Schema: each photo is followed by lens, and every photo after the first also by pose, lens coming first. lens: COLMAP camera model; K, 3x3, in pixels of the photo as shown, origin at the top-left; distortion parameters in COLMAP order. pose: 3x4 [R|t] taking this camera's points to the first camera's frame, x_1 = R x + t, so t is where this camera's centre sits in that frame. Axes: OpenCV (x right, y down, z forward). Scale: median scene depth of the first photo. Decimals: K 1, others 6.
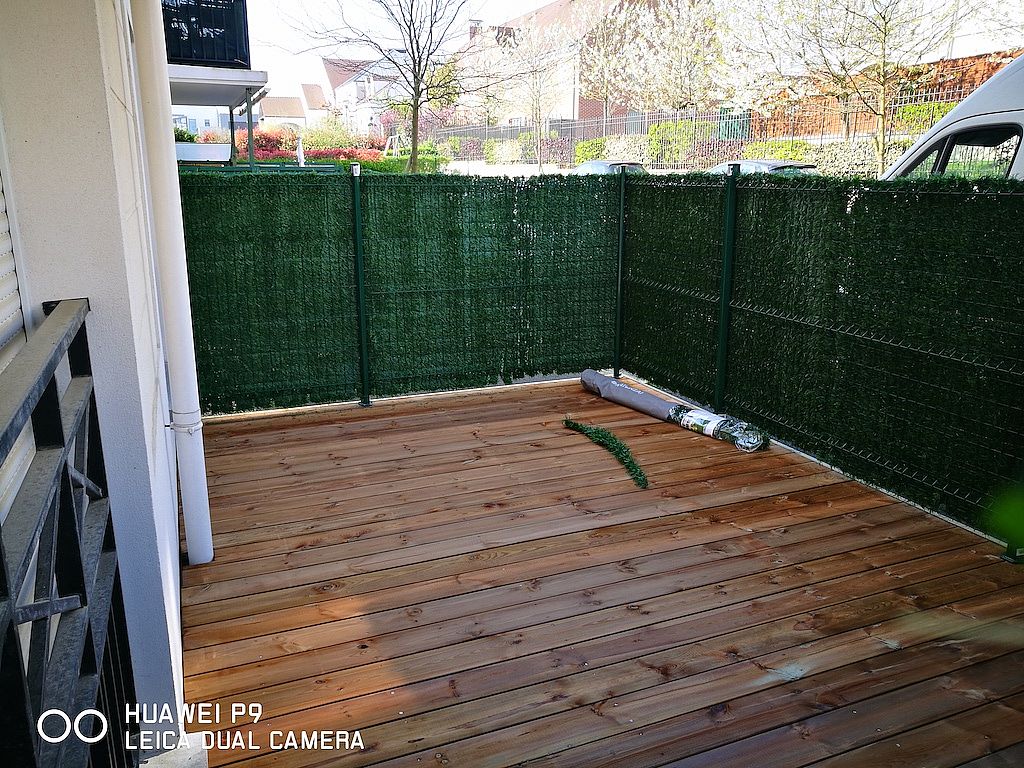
lens RADIAL K [[808.0, 0, 512.0], [0, 808.0, 384.0], [0, 0, 1]] dist [-0.031655, 0.055643]
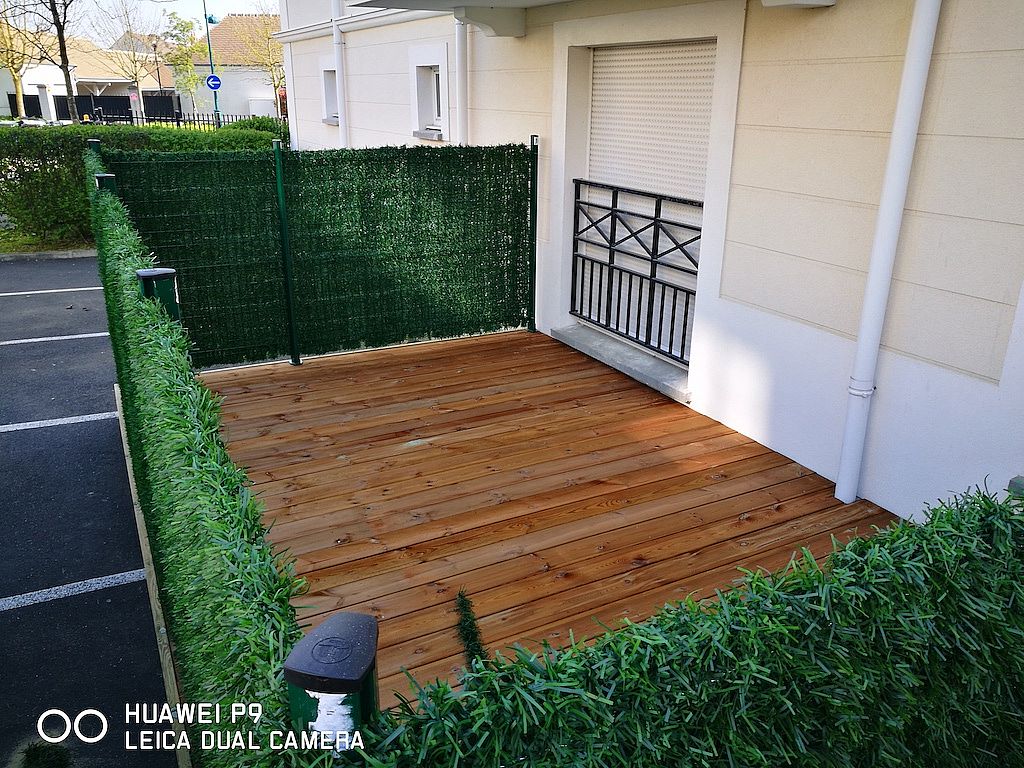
lens RADIAL K [[803.4, 0, 512.0], [0, 803.4, 384.0], [0, 0, 1]] dist [-0.002002, -0.000246]
pose [[-0.994983, 0.023972, -0.097129, 0.201086], [-0.035948, 0.820359, 0.570718, -0.530878], [0.093362, 0.571347, -0.815381, 1.629676]]
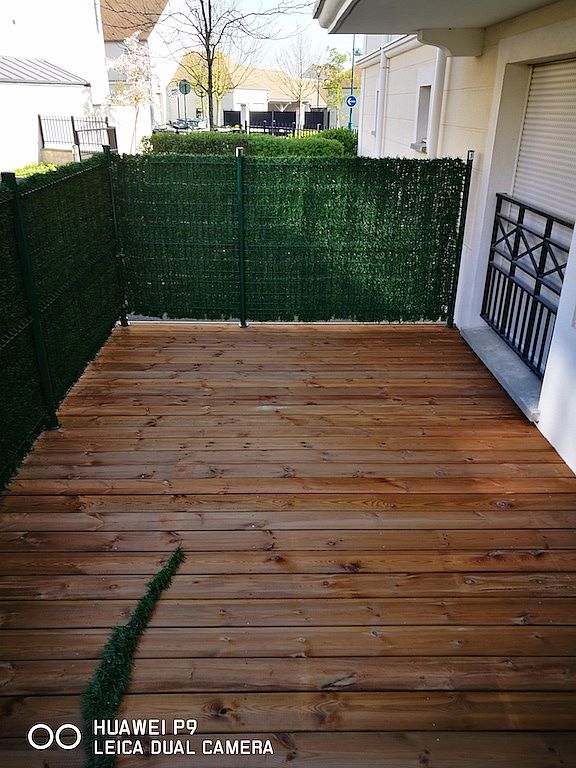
lens RADIAL K [[606.0, 0, 288.0], [0, 606.0, 384.0], [0, 0, 1]] dist [-0.031655, 0.055643]
pose [[-0.931029, -0.159247, 0.328368, -0.158501], [0.086740, 0.777429, 0.622961, -0.480293], [-0.354487, 0.608477, -0.709996, 1.423009]]
